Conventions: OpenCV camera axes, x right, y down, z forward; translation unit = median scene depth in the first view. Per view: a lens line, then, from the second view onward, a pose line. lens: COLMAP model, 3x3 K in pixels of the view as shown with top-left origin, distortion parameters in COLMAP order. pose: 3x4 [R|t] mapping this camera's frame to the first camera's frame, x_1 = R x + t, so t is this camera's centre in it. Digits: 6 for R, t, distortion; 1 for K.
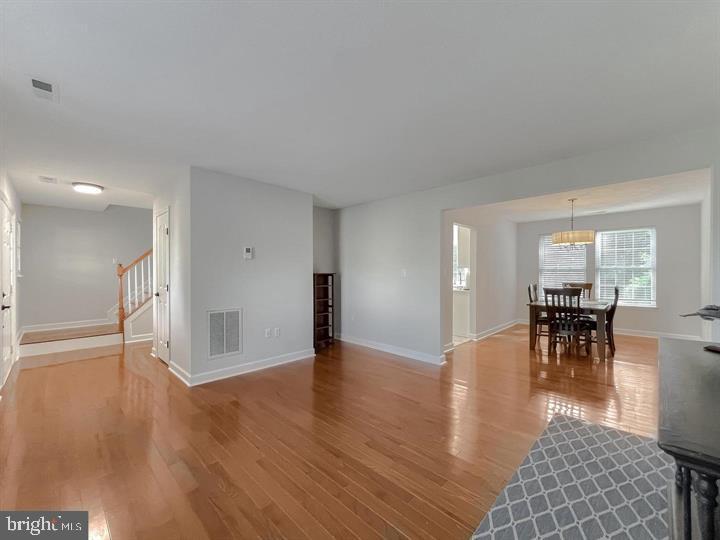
lens RADIAL K [[300.7, 0, 360.5], [0, 300.7, 271.4], [0, 0, 1]] dist [-0.017406, 0.007416]
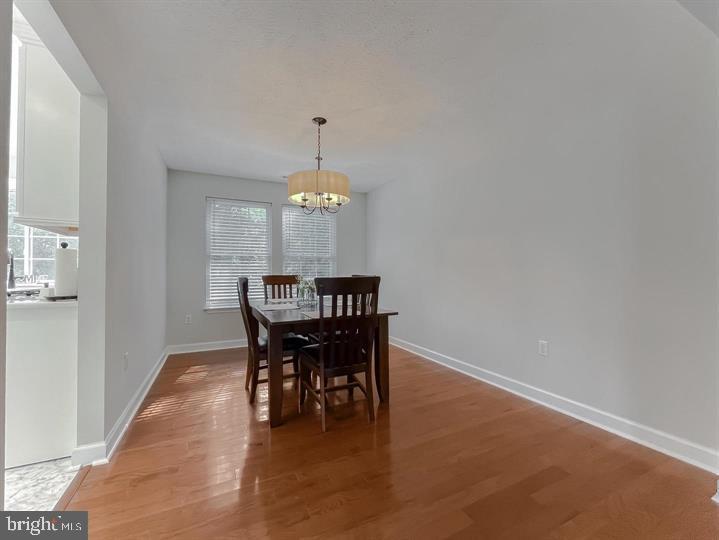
lens RADIAL K [[300.2, 0, 360.0], [0, 300.2, 271.4], [0, 0, 1]] dist [-0.017406, 0.007416]
pose [[0.340958, 0.006449, 0.940056, 0.179768], [0.004449, 0.999954, -0.008474, 0.038254], [-0.940068, 0.007072, 0.340914, 0.628190]]
